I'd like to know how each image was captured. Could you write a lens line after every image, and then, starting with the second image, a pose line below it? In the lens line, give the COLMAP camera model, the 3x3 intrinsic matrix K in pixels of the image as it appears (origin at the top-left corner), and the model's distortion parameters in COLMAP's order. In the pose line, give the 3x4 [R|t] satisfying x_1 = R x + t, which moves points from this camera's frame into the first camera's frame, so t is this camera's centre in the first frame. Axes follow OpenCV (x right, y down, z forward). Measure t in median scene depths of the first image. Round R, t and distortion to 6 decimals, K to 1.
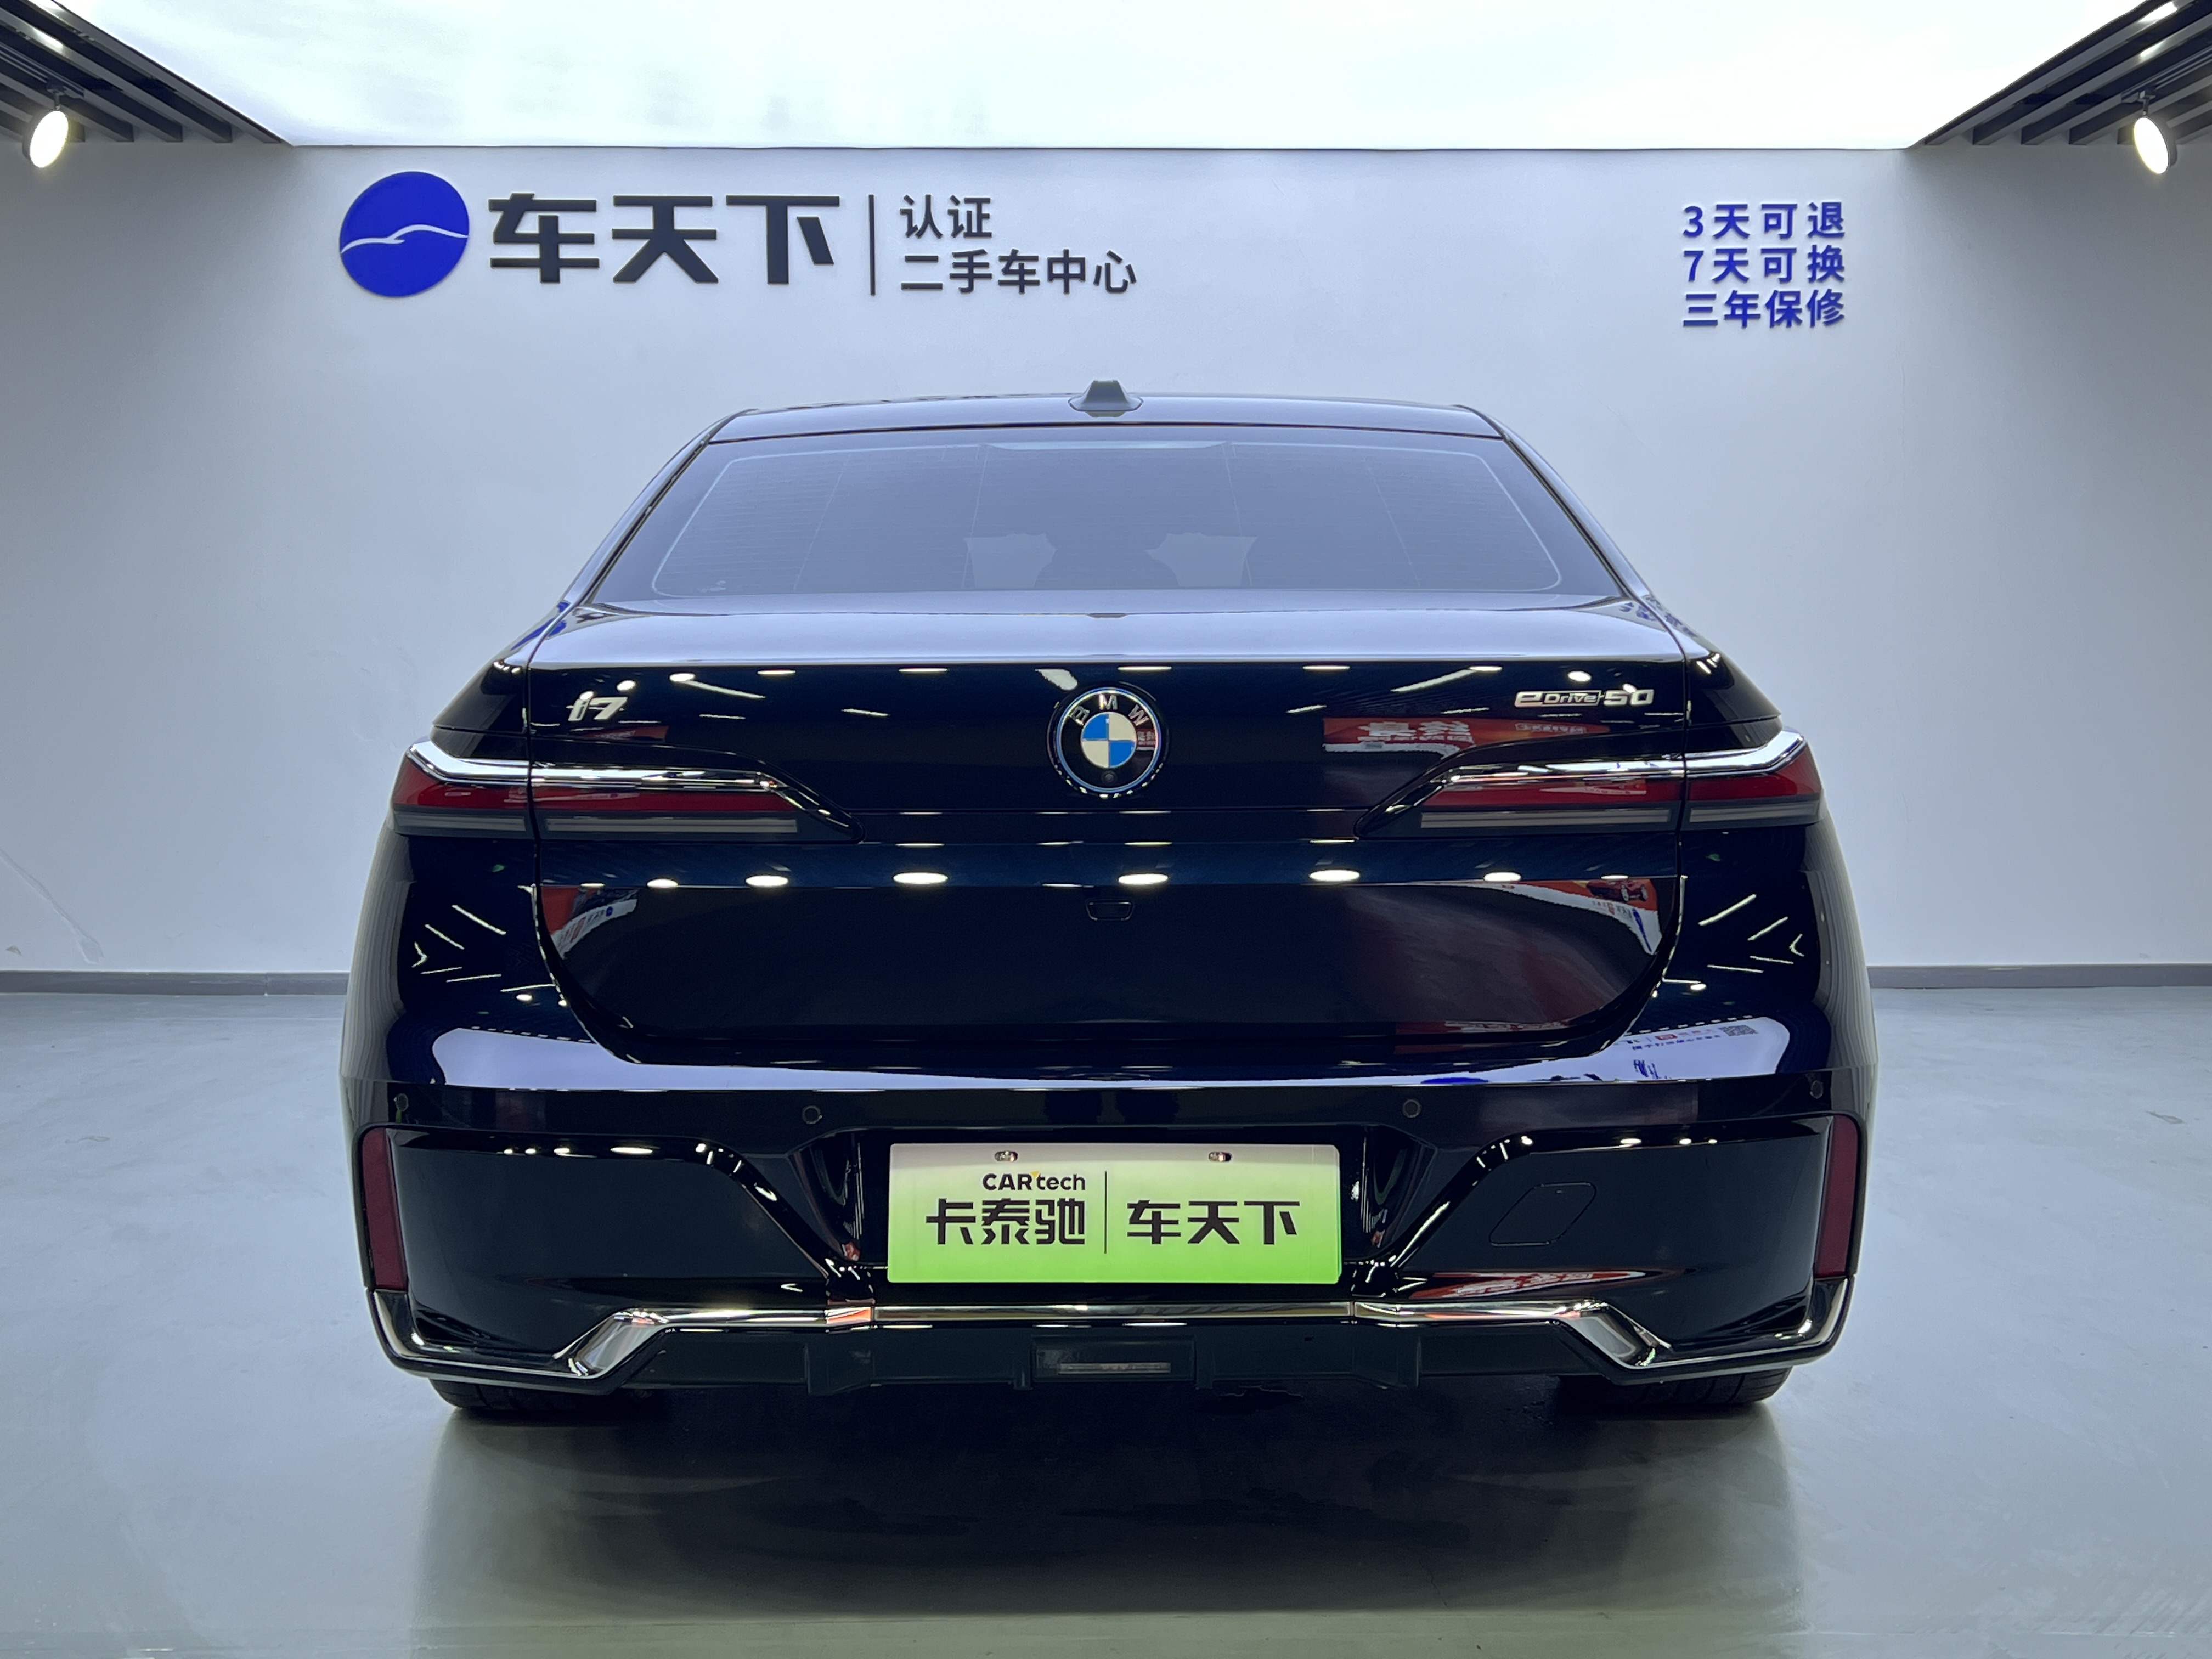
lens RADIAL K [[2659.9, 0, 1111.9], [0, 2659.9, 823.4], [0, 0, 1]] dist [0.134668, 0.000000]
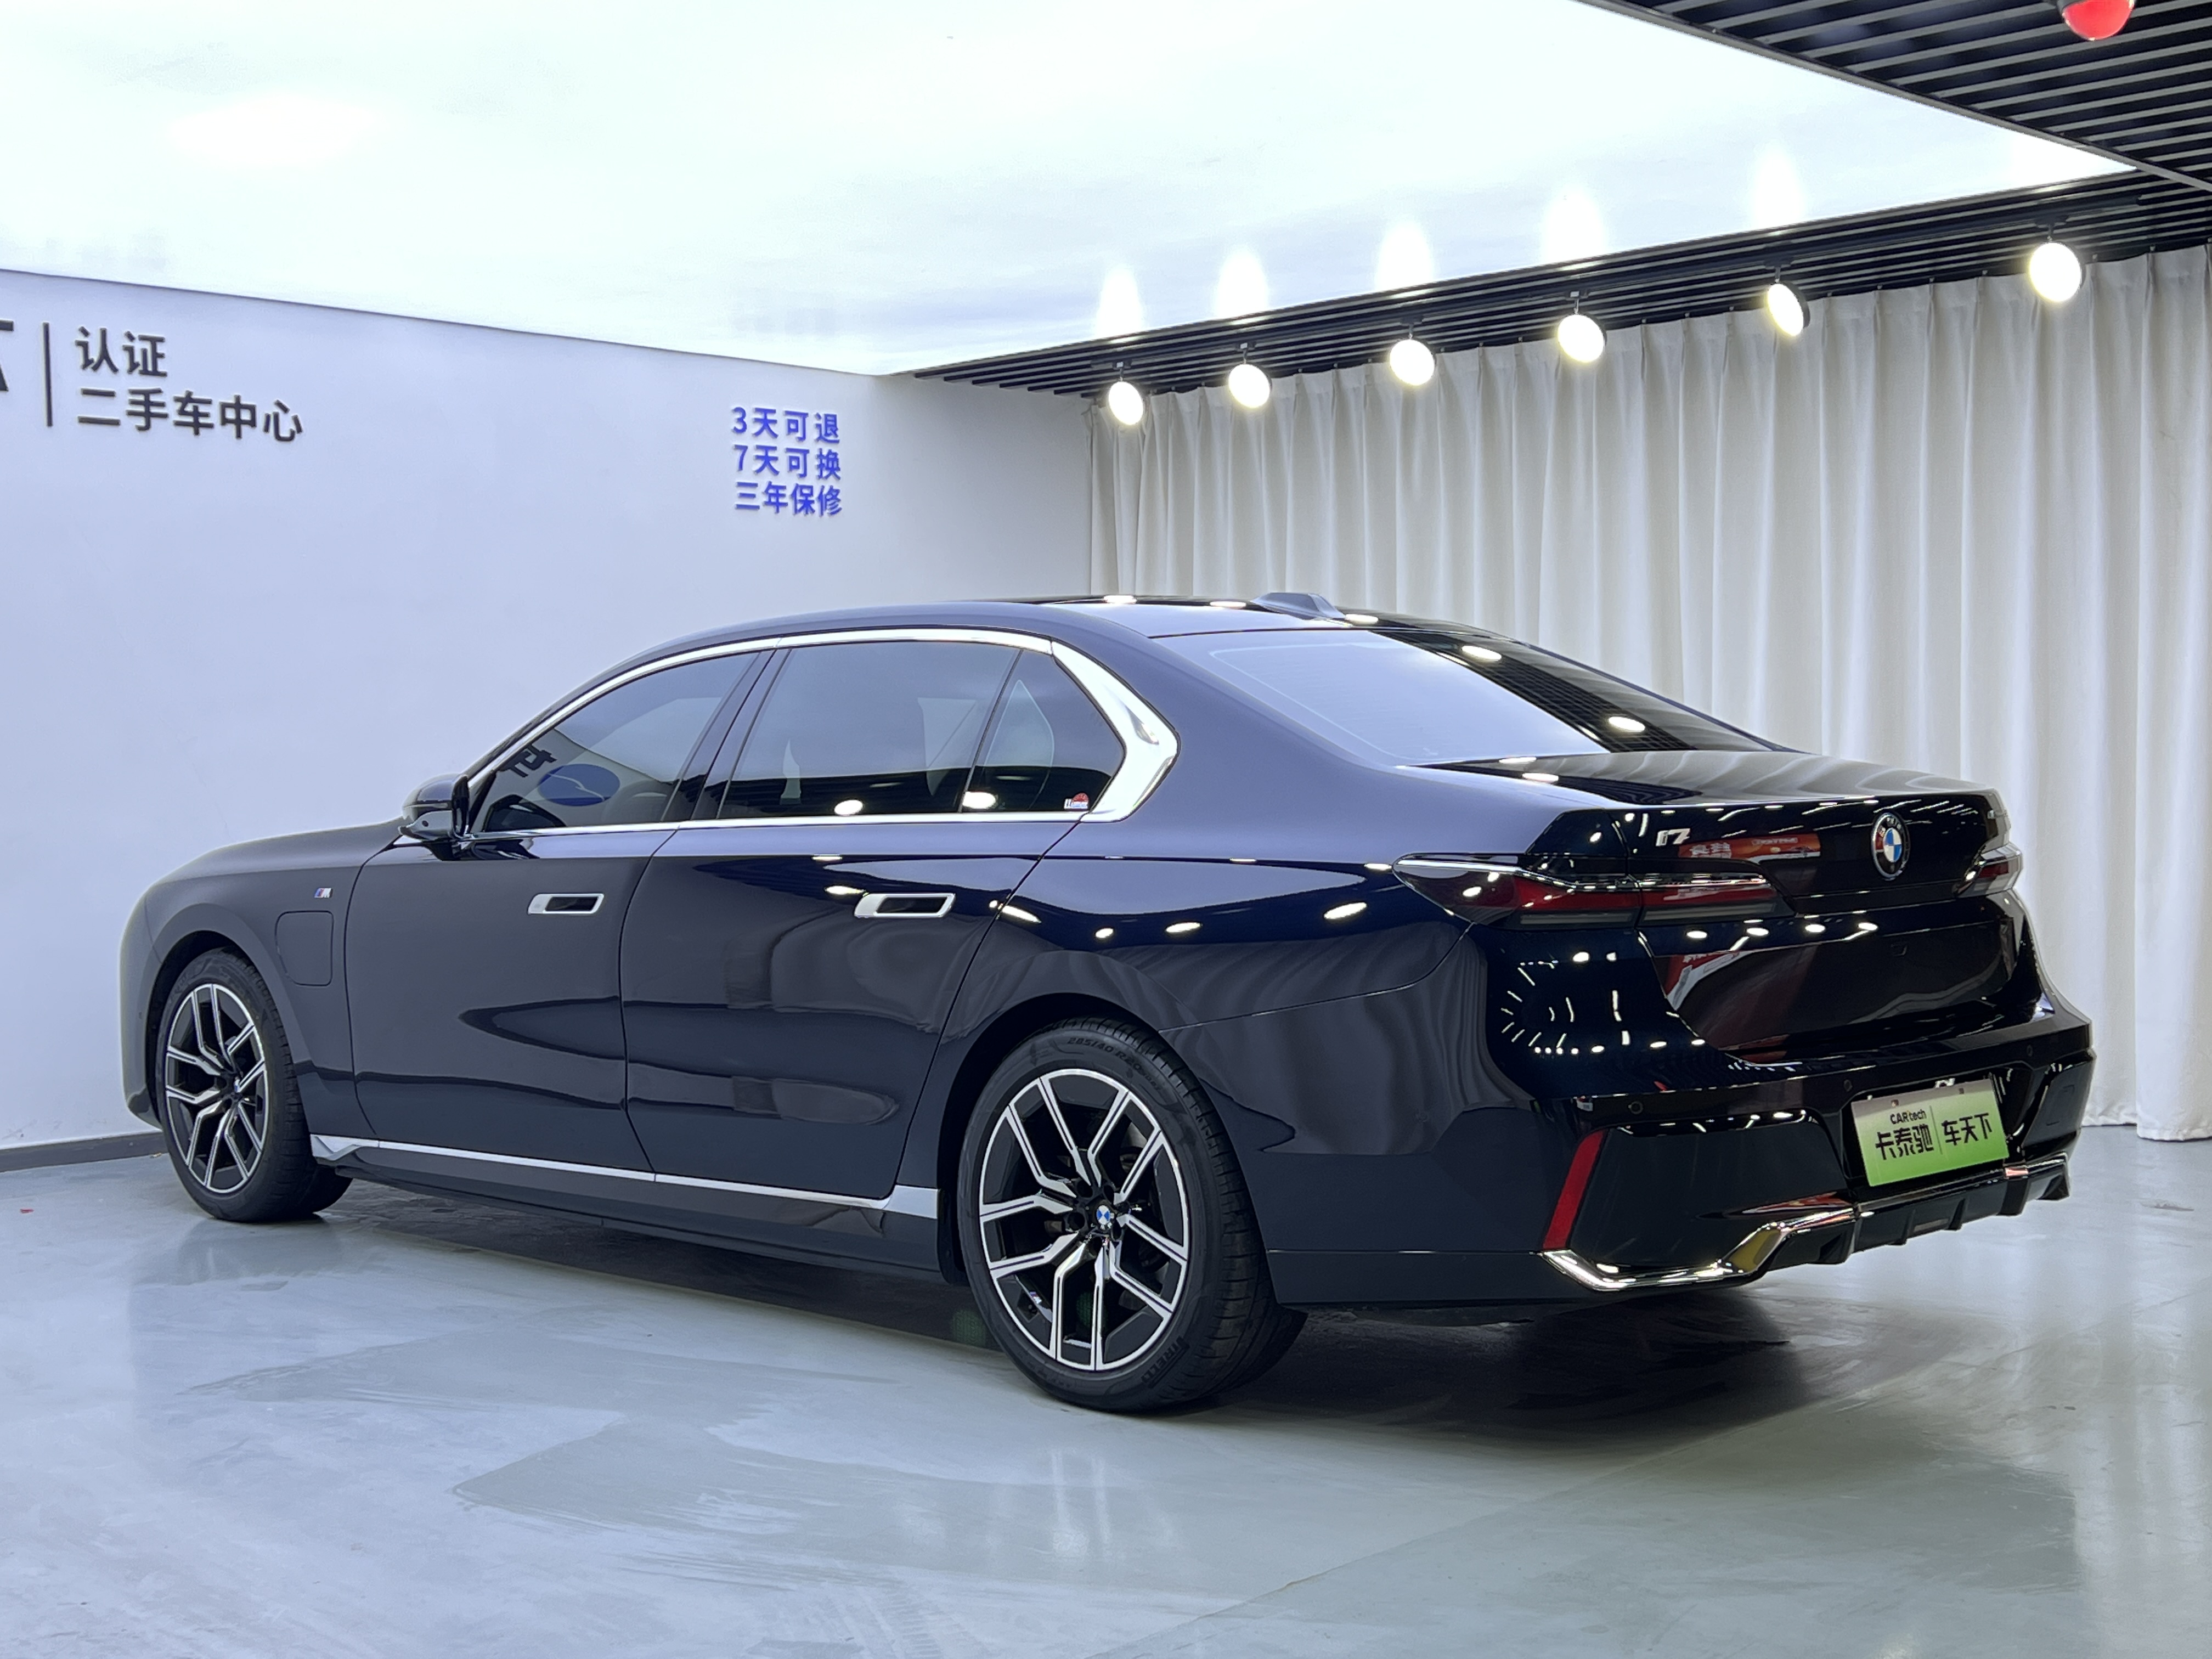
lens RADIAL K [[2821.7, 0, 1107.1], [0, 2821.7, 838.5], [0, 0, 1]] dist [-0.007624, 0.000000]
pose [[0.713632, -0.026091, 0.700035, -0.525392], [0.057247, 0.998136, -0.021158, -0.008951], [-0.698178, 0.055174, 0.713795, 0.033417]]
